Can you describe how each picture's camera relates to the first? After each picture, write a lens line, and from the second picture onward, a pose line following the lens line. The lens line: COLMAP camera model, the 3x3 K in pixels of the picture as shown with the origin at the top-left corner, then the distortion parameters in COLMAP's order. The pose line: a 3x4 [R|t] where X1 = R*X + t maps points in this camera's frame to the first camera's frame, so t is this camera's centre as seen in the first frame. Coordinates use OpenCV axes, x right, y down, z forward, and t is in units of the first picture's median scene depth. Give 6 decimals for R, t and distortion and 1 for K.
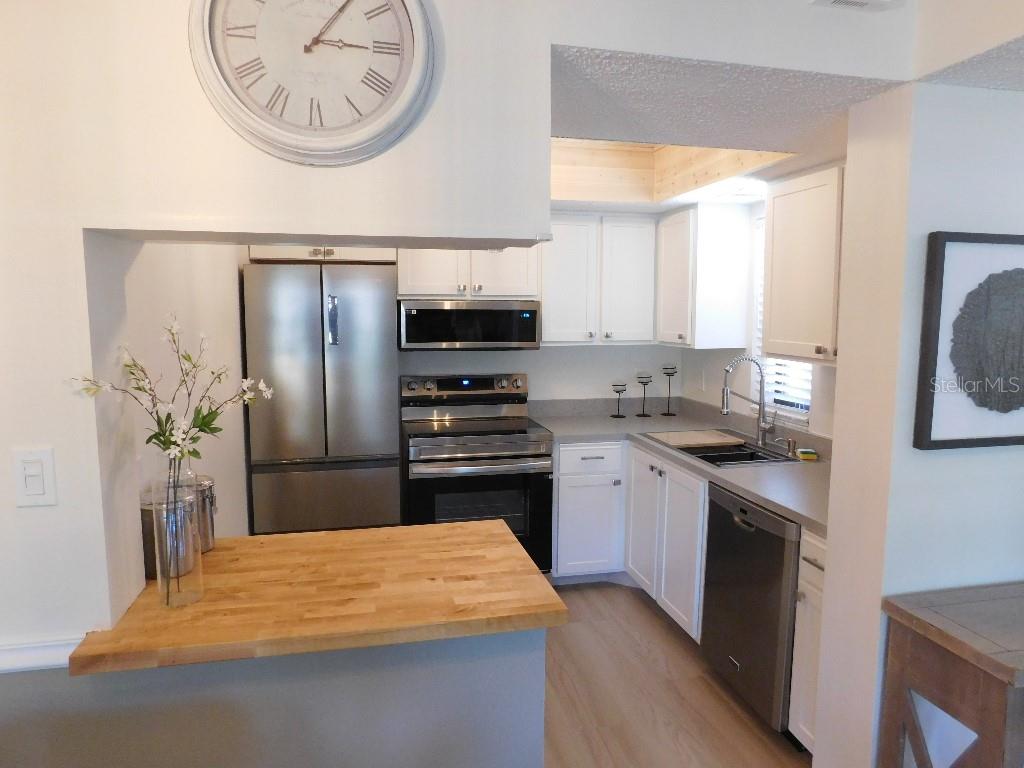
lens RADIAL K [[674.2, 0, 512.0], [0, 674.2, 384.0], [0, 0, 1]] dist [-0.066112, 0.064122]
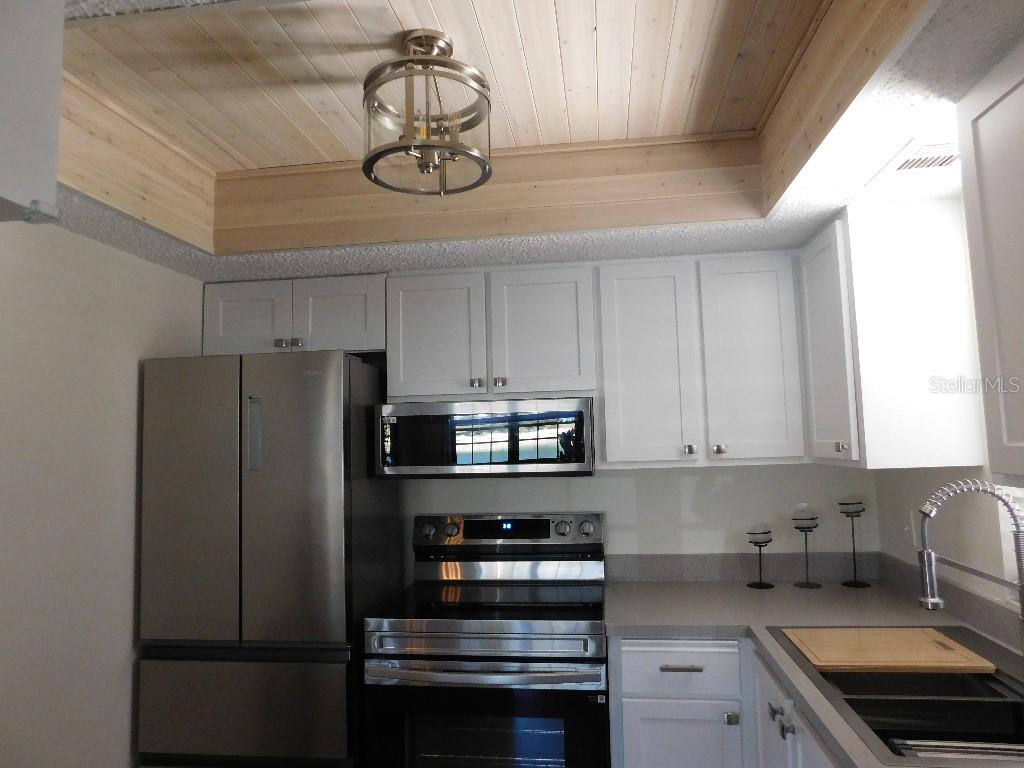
lens RADIAL K [[674.2, 0, 512.0], [0, 674.2, 384.0], [0, 0, 1]] dist [-0.066112, 0.064122]
pose [[0.938948, -0.056144, -0.339449, 0.185645], [-0.009087, 0.982206, -0.187588, -0.016907], [0.343940, 0.179220, 0.921730, 0.396429]]
